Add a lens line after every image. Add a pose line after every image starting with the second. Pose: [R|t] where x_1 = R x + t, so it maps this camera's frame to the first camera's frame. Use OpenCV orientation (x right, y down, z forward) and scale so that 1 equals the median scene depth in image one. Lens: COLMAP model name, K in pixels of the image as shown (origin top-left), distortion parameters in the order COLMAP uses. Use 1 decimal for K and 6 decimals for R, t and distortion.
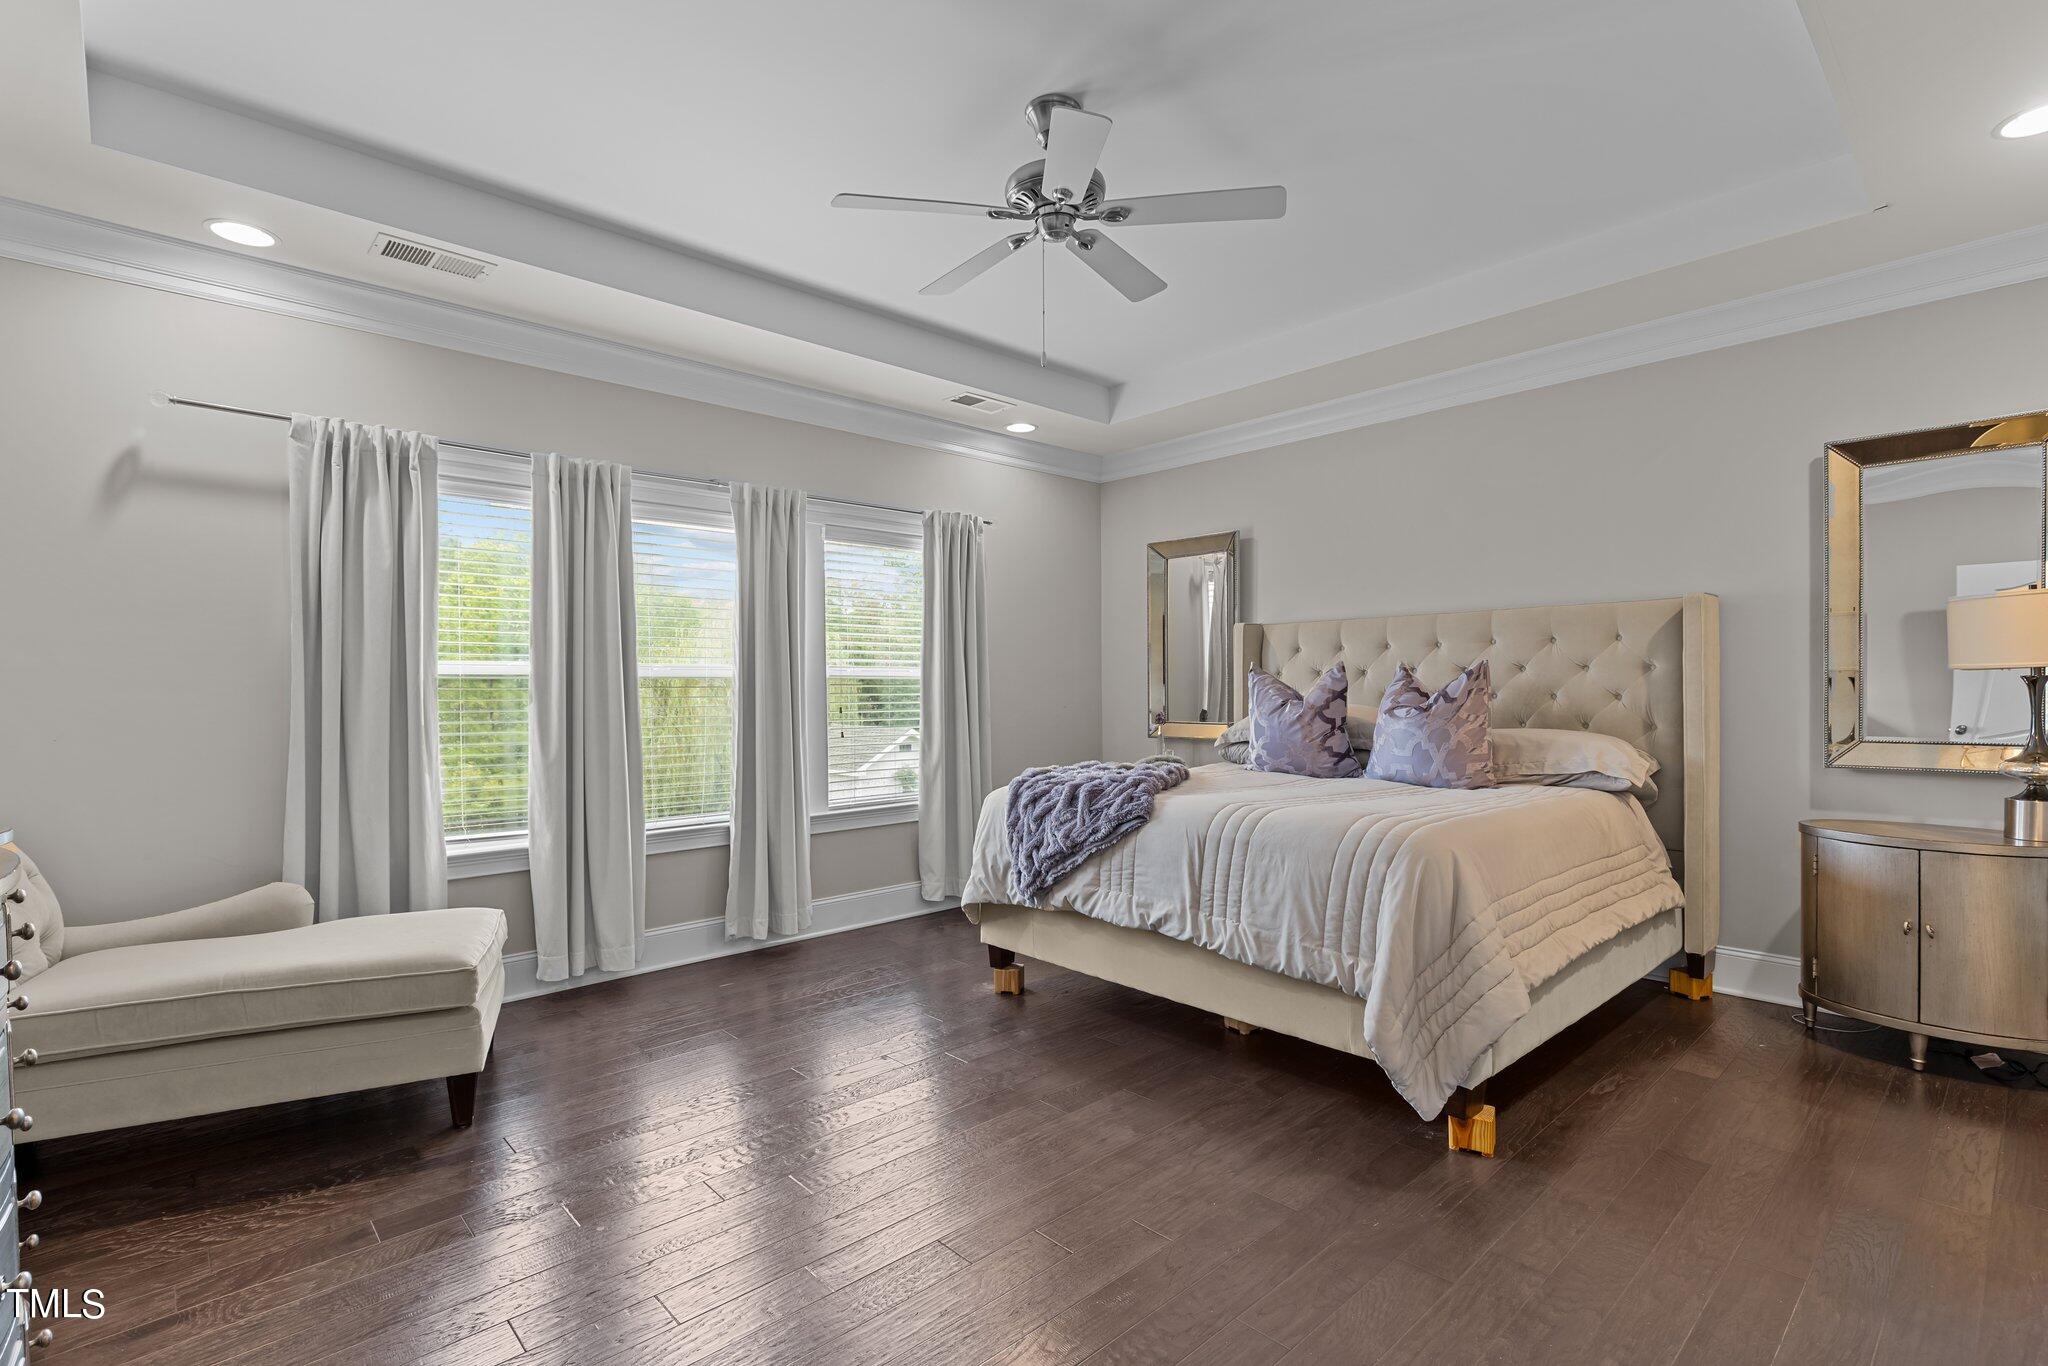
lens RADIAL K [[965.1, 0, 1024.0], [0, 965.1, 683.0], [0, 0, 1]] dist [-0.001132, -0.000298]
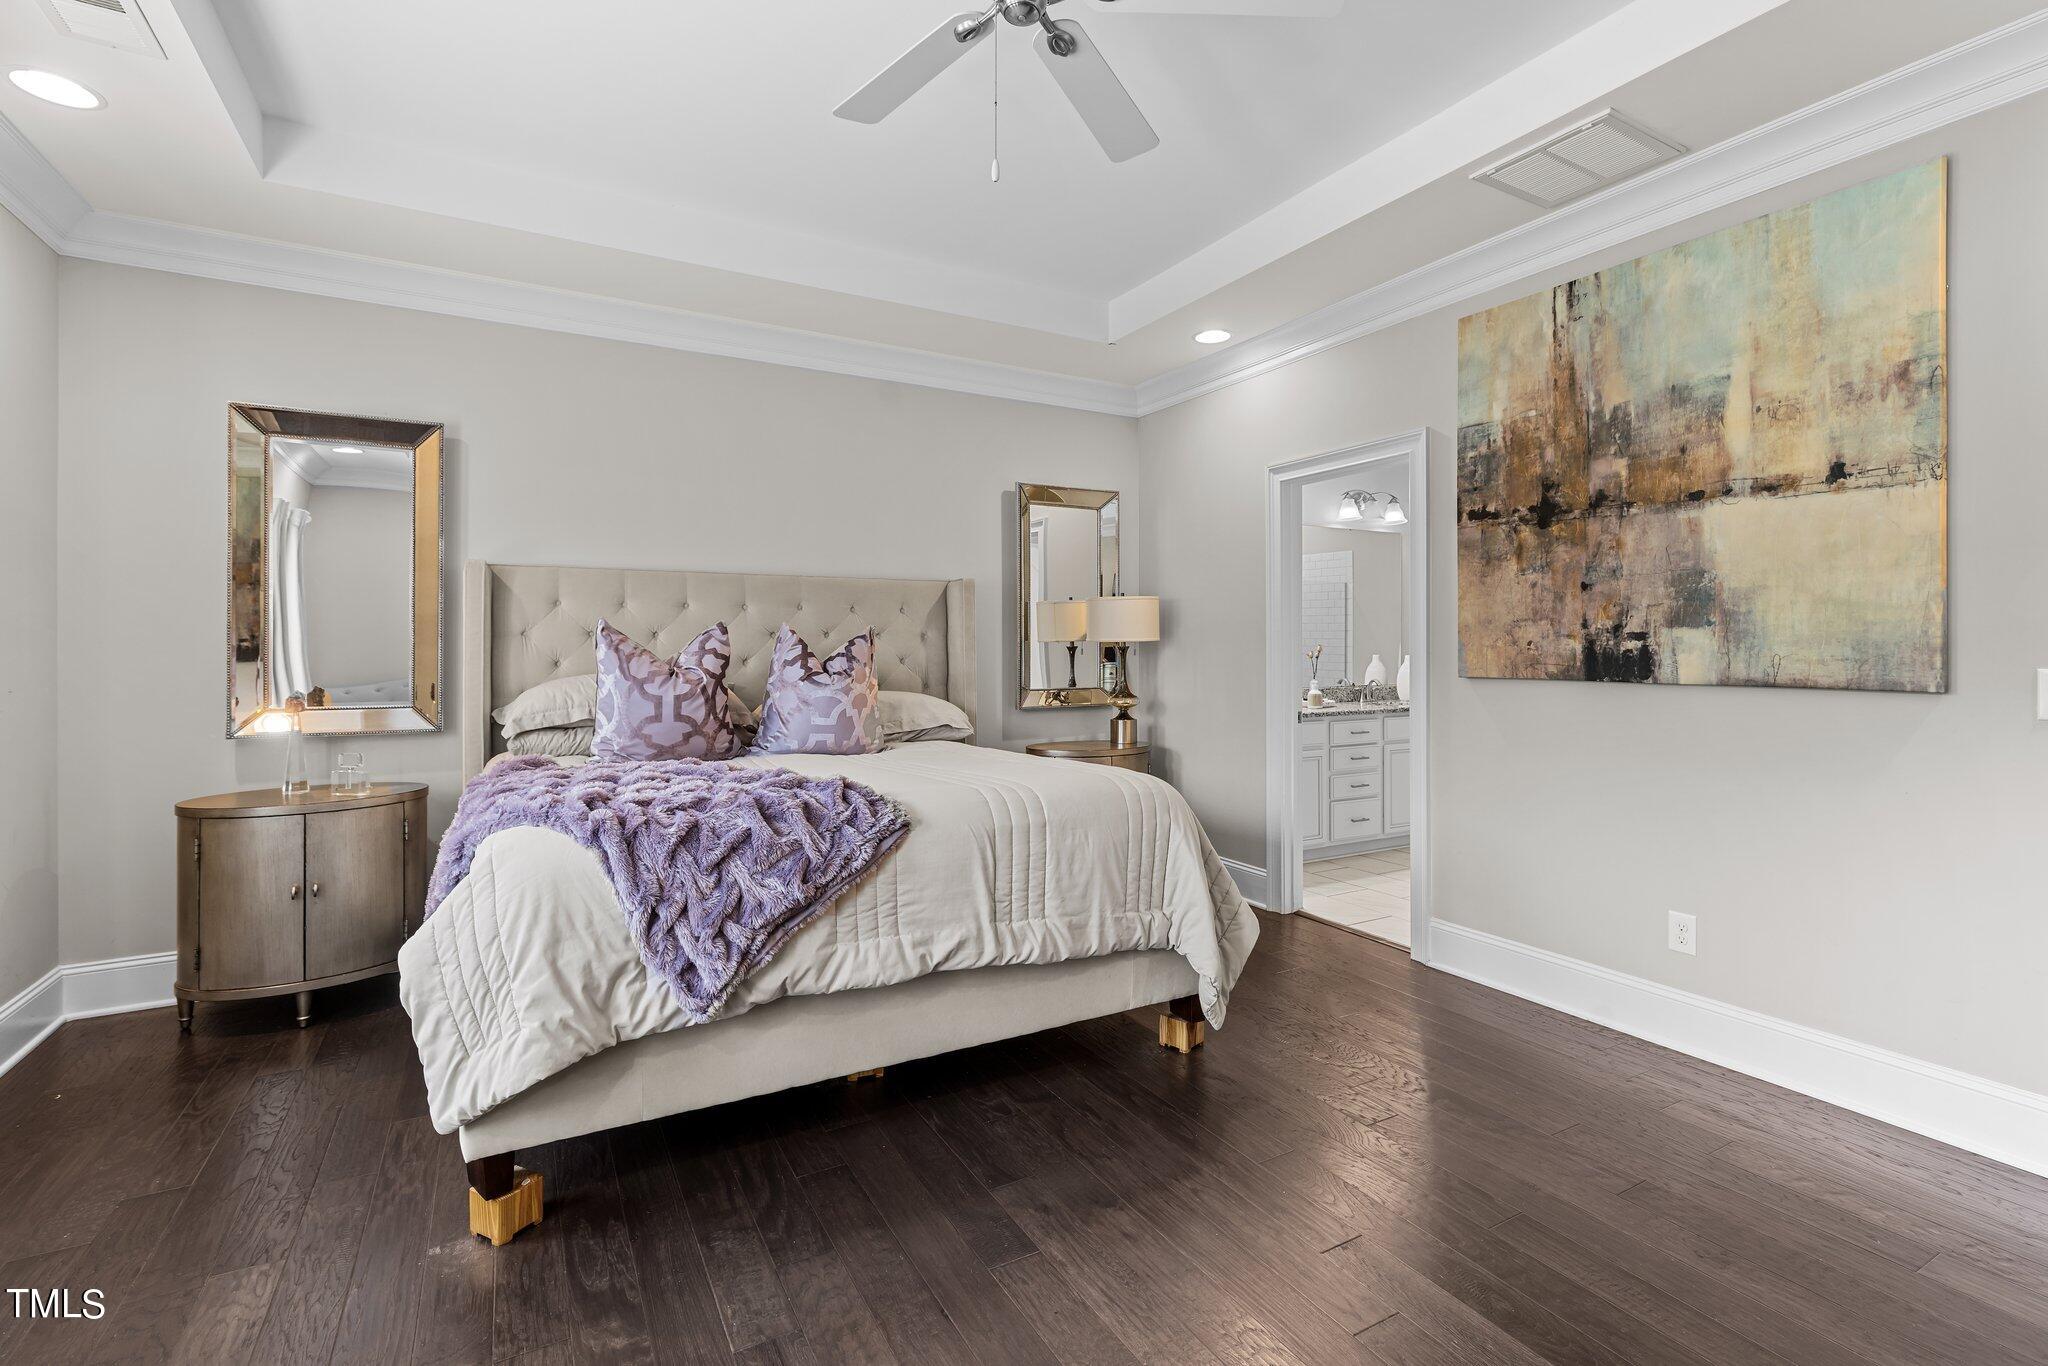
lens RADIAL K [[931.6, 0, 1031.9], [0, 931.6, 653.8], [0, 0, 1]] dist [-0.001471, -0.000258]
pose [[0.246358, 0.002978, 0.969174, -0.550323], [-0.000456, 0.999996, -0.002957, 0.011987], [-0.969179, 0.000287, 0.246359, 0.749864]]
